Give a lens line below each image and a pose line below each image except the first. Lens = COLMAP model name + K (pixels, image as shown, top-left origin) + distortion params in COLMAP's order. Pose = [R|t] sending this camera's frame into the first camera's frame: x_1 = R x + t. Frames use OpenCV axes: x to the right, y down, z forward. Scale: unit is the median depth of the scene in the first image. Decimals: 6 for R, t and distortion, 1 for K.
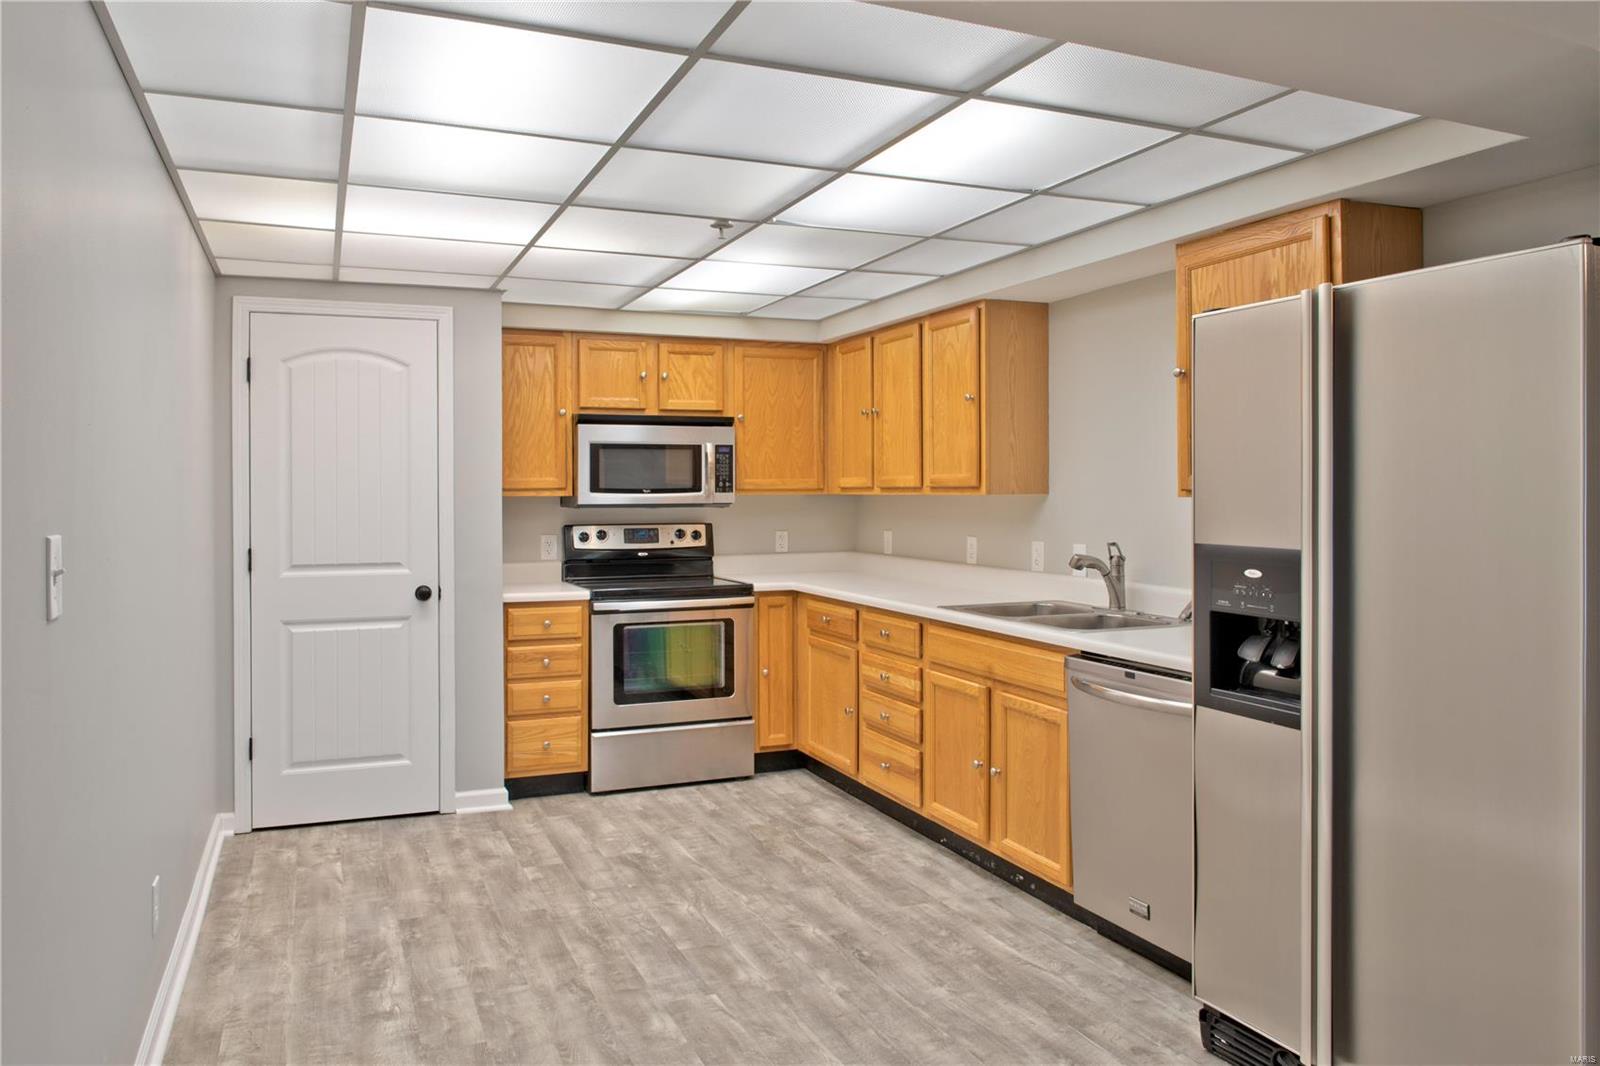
lens RADIAL K [[1134.6, 0, 808.7], [0, 1134.6, 495.1], [0, 0, 1]] dist [-0.000446, 0.003833]
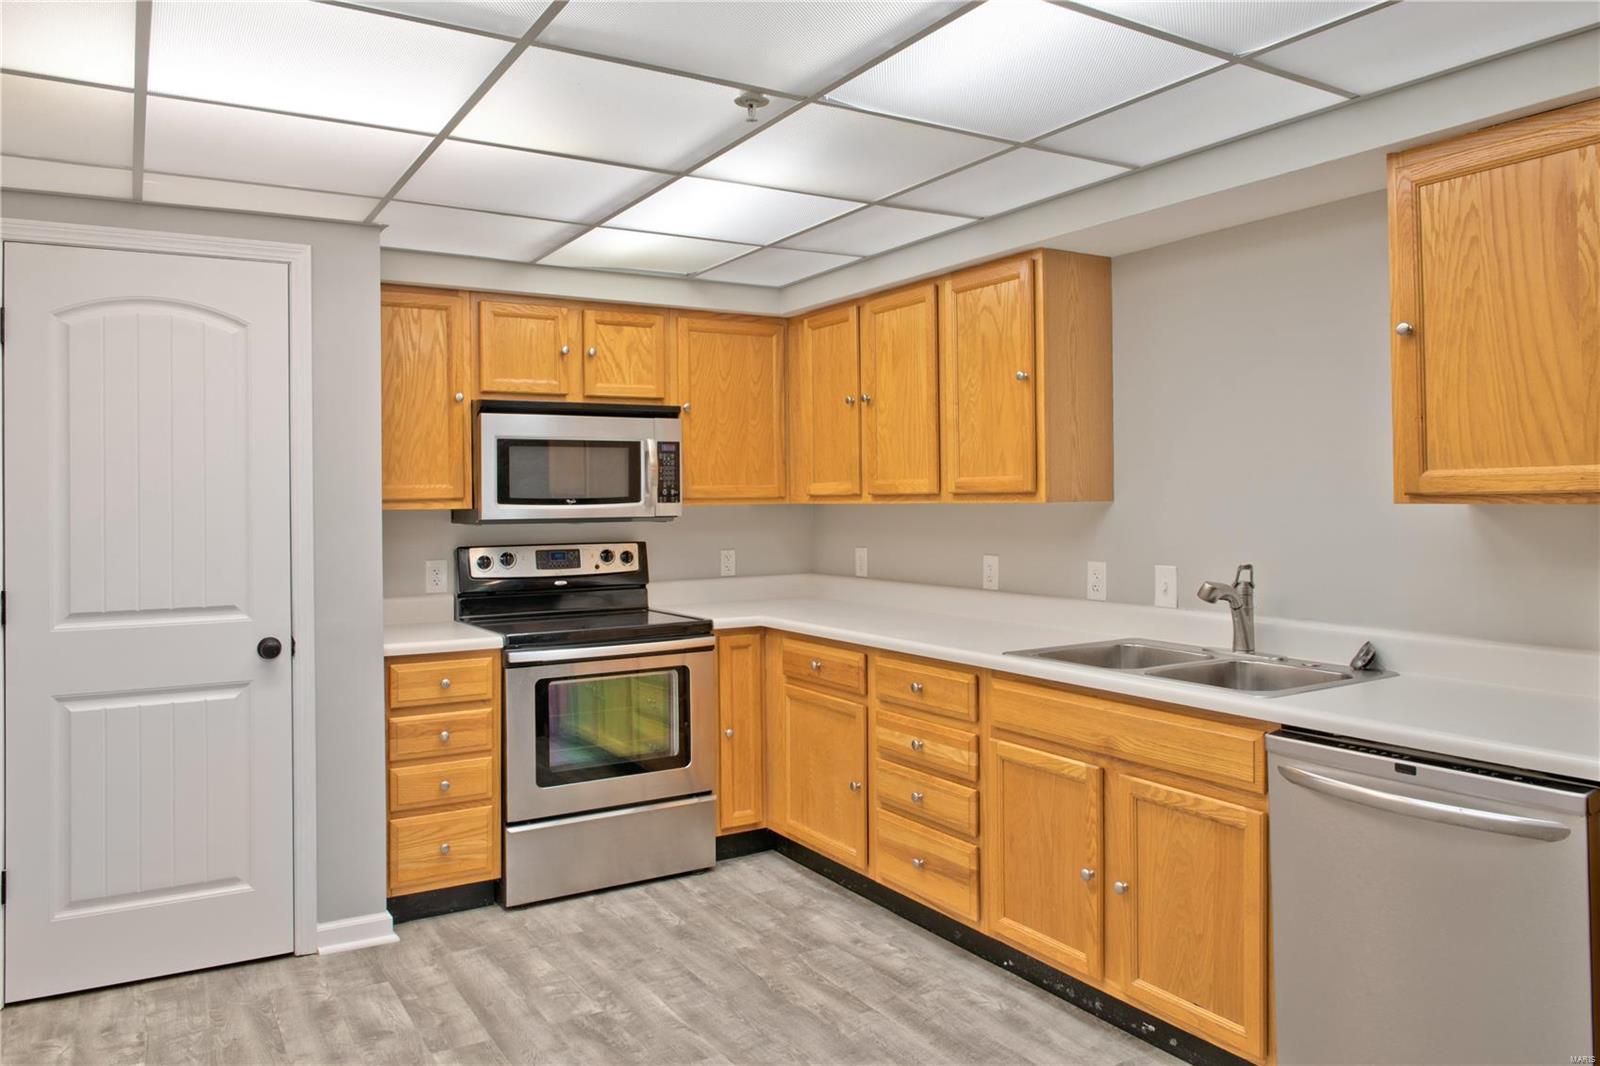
lens RADIAL K [[1134.6, 0, 808.7], [0, 1134.6, 495.1], [0, 0, 1]] dist [-0.000446, 0.003833]
pose [[0.989697, -0.007628, 0.142976, -0.104387], [0.008590, 0.999944, -0.006111, -0.002024], [-0.142921, 0.007276, 0.989707, 0.244220]]
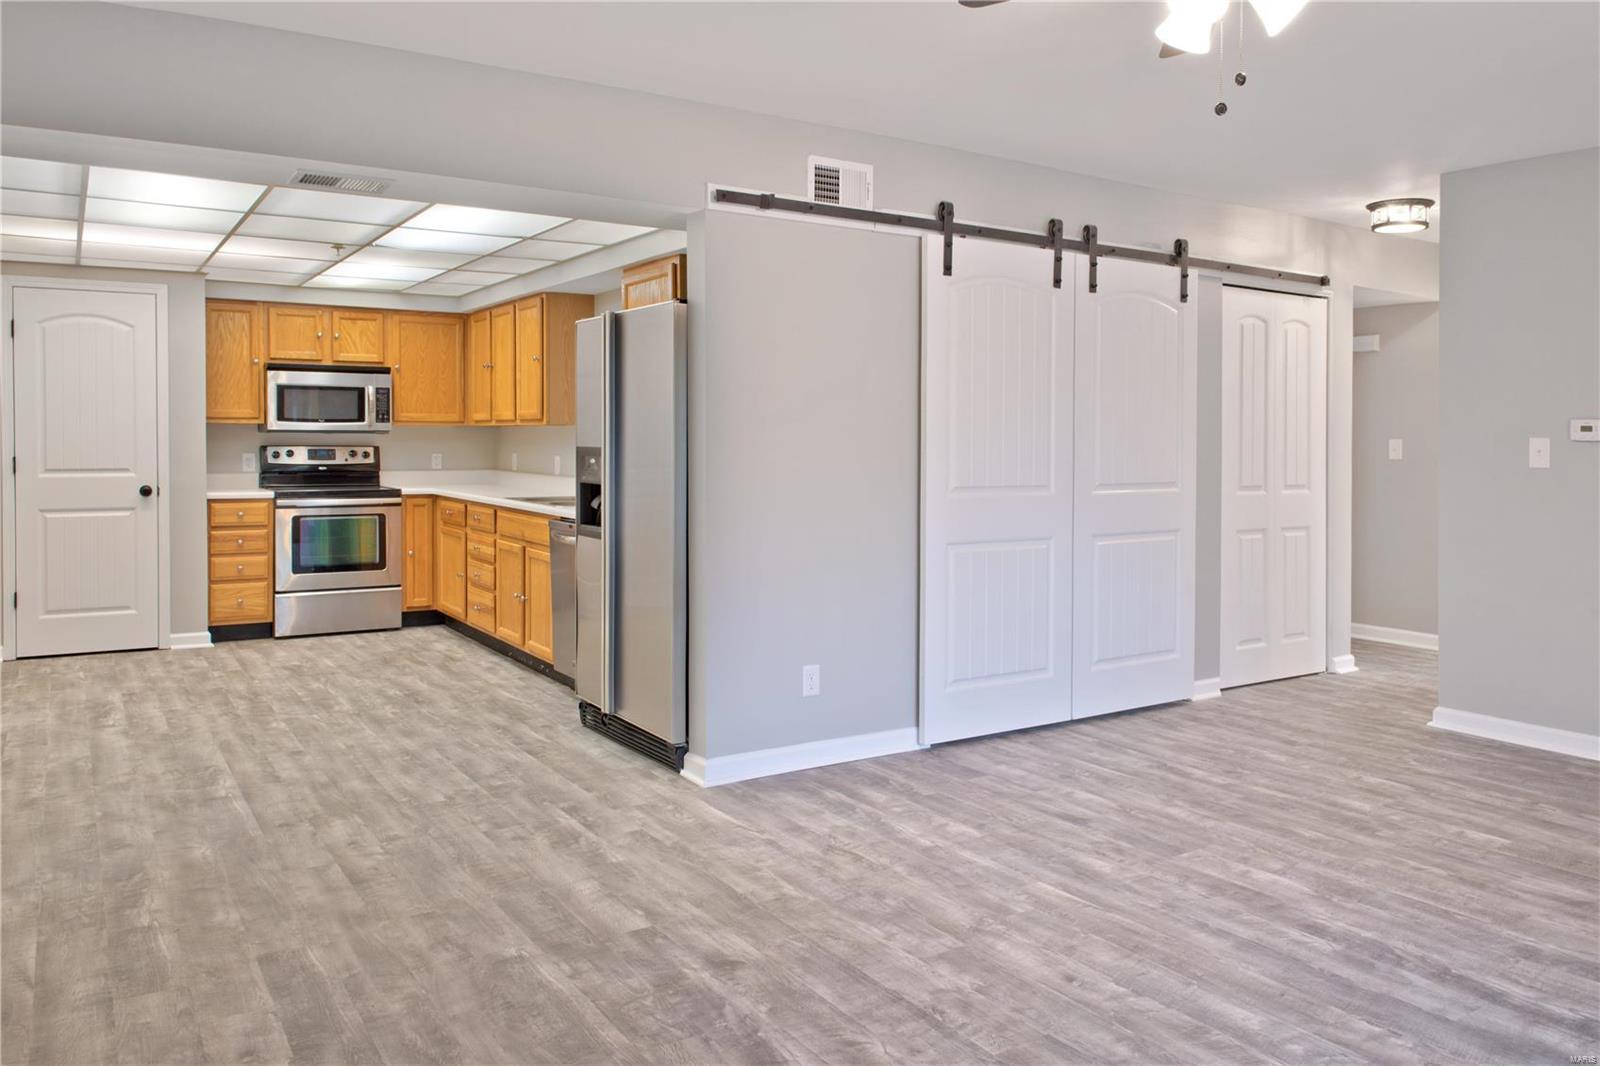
lens RADIAL K [[1137.2, 0, 758.6], [0, 1137.2, 467.3], [0, 0, 1]] dist [-0.017175, -0.010948]
pose [[0.990008, 0.006698, 0.140852, 0.206298], [-0.010133, 0.999668, 0.023685, 0.016512], [-0.140647, -0.024875, 0.989747, -0.470279]]
